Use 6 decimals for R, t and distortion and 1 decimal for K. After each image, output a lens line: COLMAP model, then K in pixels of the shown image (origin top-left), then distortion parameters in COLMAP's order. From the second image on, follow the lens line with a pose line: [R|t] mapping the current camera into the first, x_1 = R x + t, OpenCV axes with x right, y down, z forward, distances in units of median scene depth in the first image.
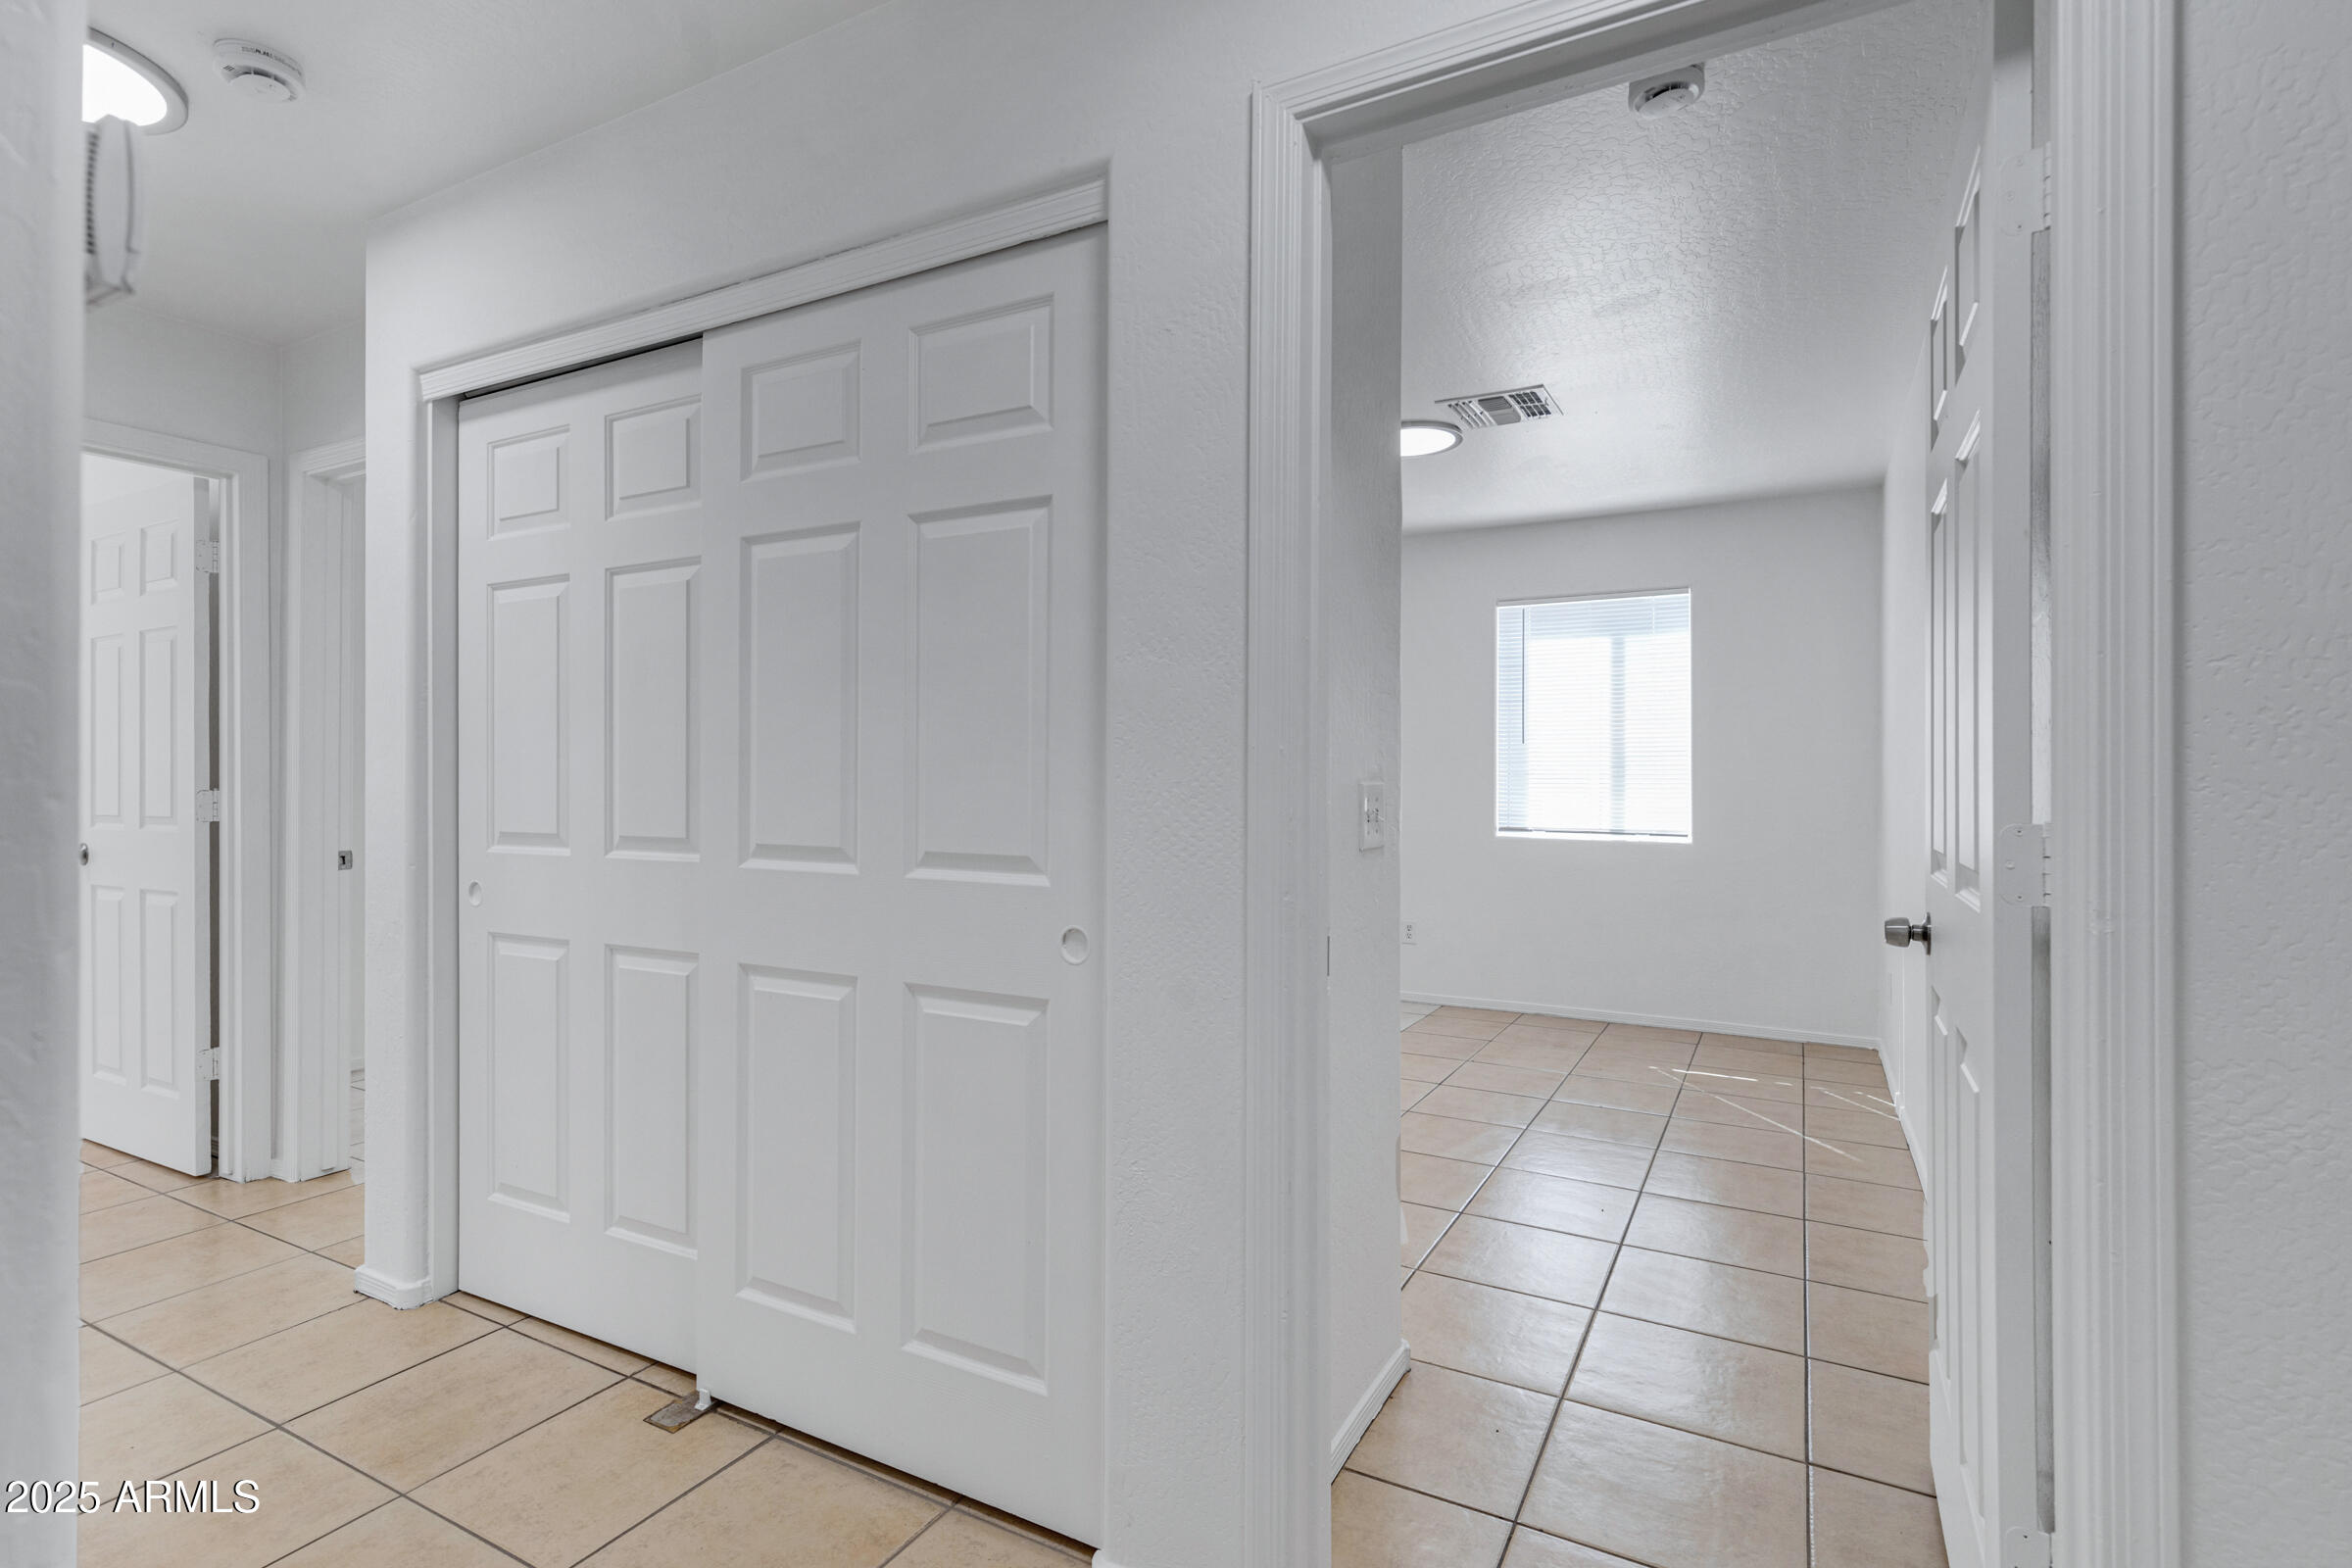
lens RADIAL K [[1108.7, 0, 1181.6], [0, 1108.7, 780.0], [0, 0, 1]] dist [0.020510, 0.000245]
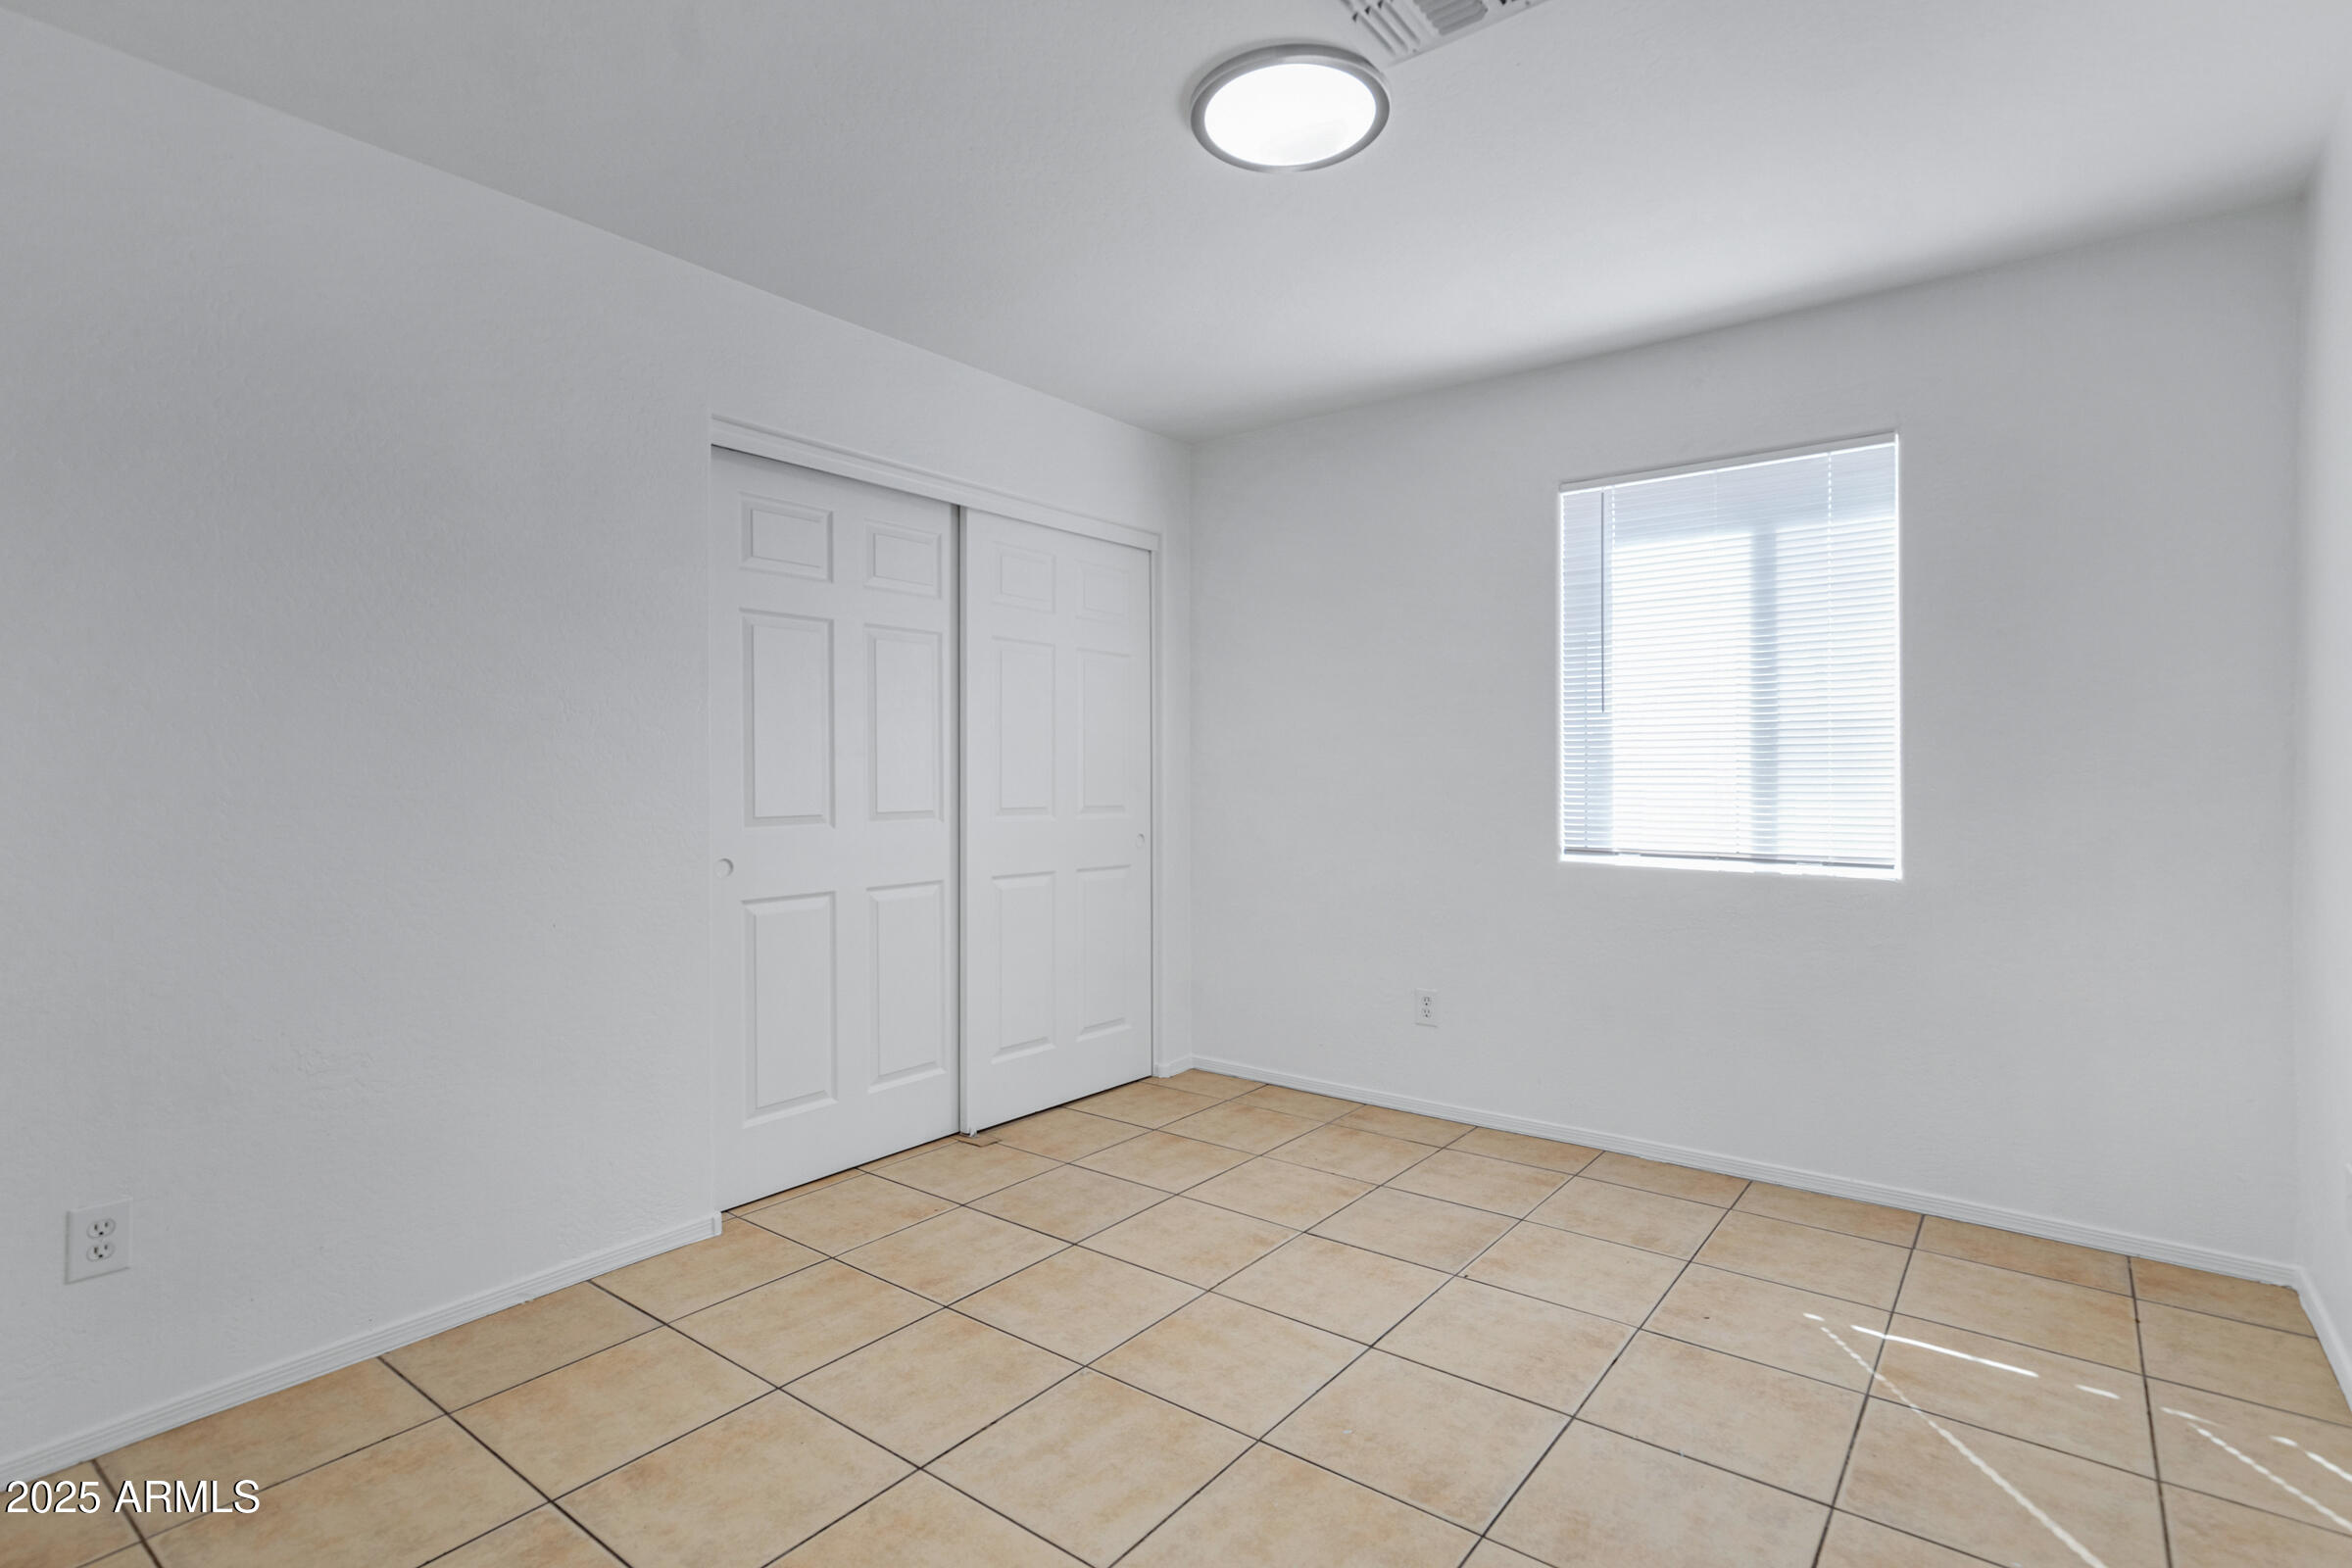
lens RADIAL K [[1108.7, 0, 1177.6], [0, 1108.7, 786.7], [0, 0, 1]] dist [0.020510, 0.000245]
pose [[0.986085, -0.004815, -0.166172, 0.182391], [0.006204, 0.999950, 0.007844, 0.002000], [0.166126, -0.008765, 0.986066, 0.362806]]
